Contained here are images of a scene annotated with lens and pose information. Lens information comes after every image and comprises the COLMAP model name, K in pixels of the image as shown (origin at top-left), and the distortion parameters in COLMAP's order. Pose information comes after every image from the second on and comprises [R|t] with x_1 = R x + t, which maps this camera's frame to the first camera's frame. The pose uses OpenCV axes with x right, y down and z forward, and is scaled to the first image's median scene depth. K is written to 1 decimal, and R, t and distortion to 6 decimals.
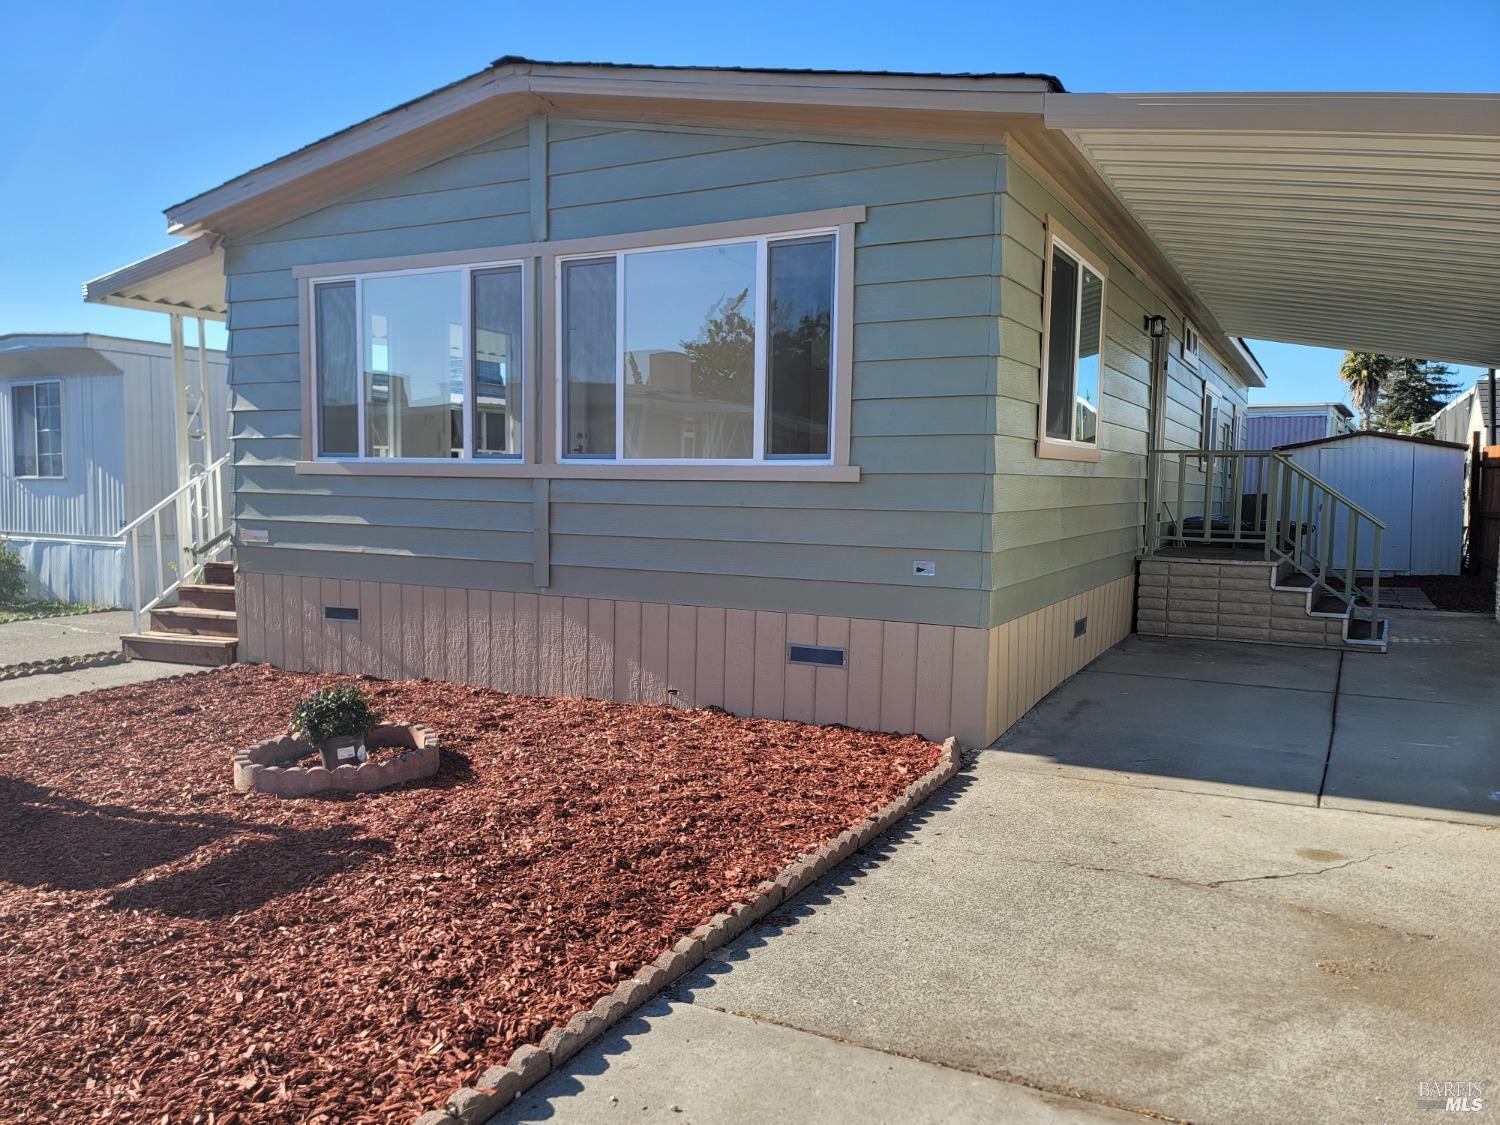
lens RADIAL K [[1093.5, 0, 754.3], [0, 1093.5, 557.4], [0, 0, 1]] dist [0.028701, -0.004443]
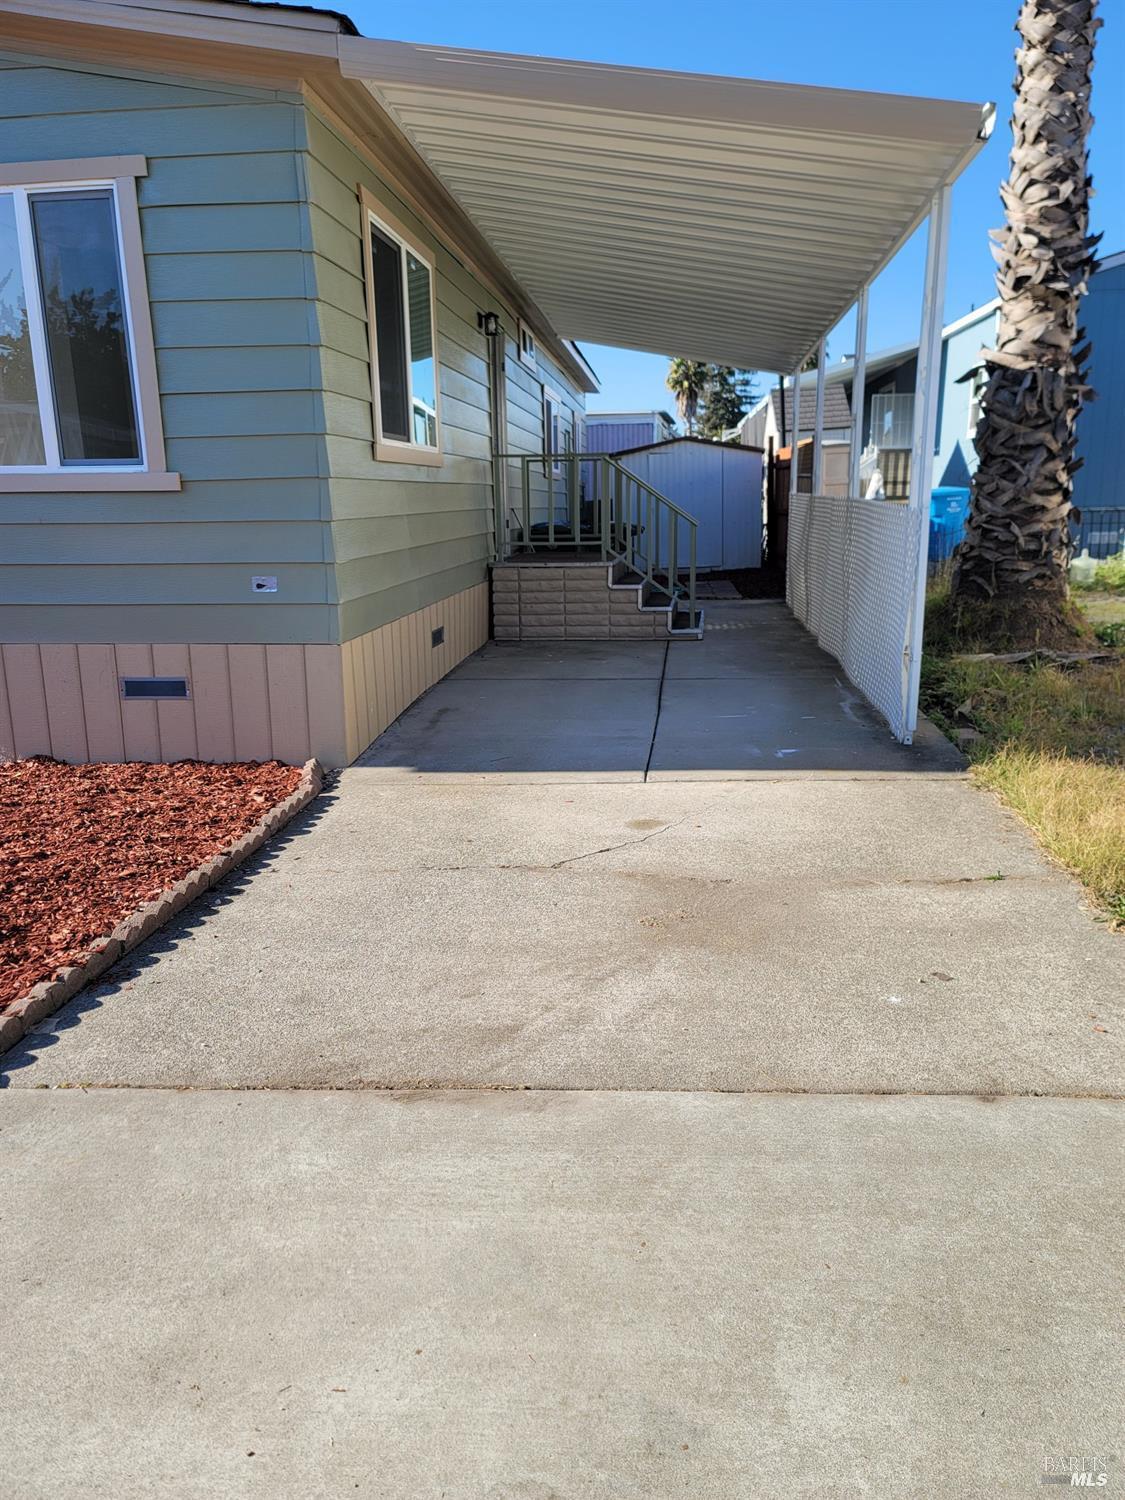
lens RADIAL K [[1108.2, 0, 562.5], [0, 1108.2, 750.0], [0, 0, 1]] dist [0.055568, -0.074140]
pose [[0.923455, -0.111634, 0.367109, 0.026308], [0.053949, 0.985013, 0.163825, 0.007539], [-0.379895, -0.131479, 0.915638, 0.019550]]
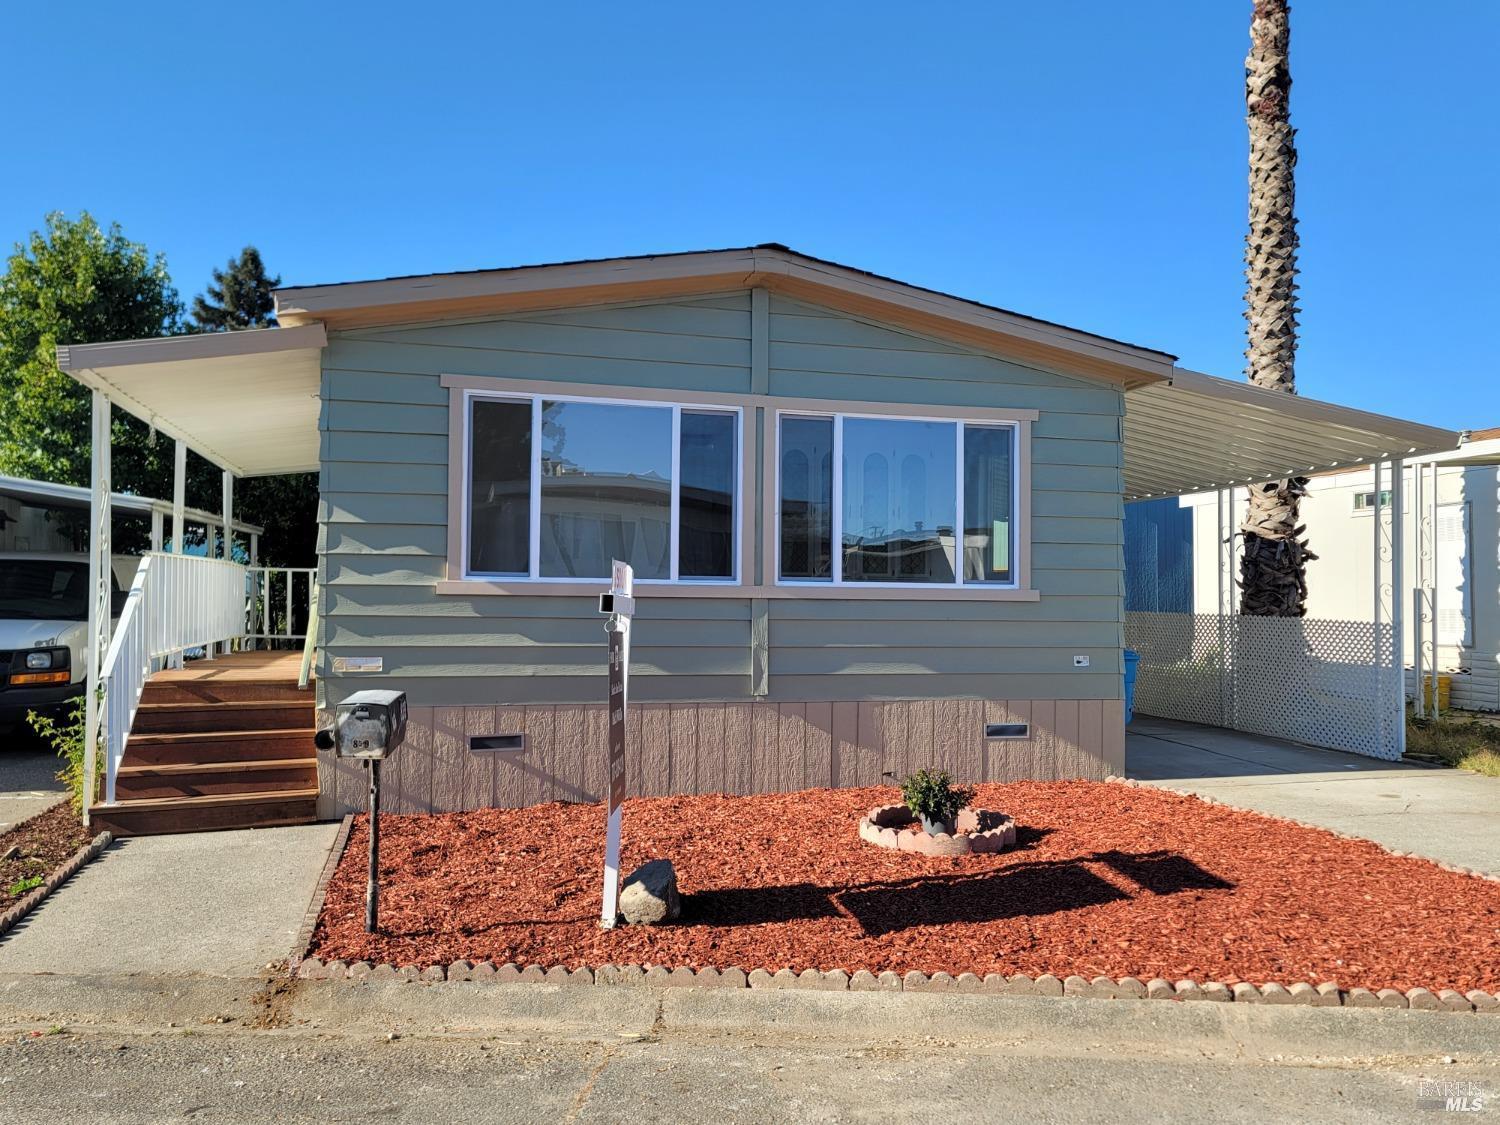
lens RADIAL K [[1108.2, 0, 779.3], [0, 1108.2, 560.9], [0, 0, 1]] dist [0.055568, -0.074140]
pose [[0.746827, 0.021428, 0.664673, -1.137460], [0.046610, 0.995336, -0.084460, -0.016006], [-0.663383, 0.094058, 0.742345, 0.160061]]
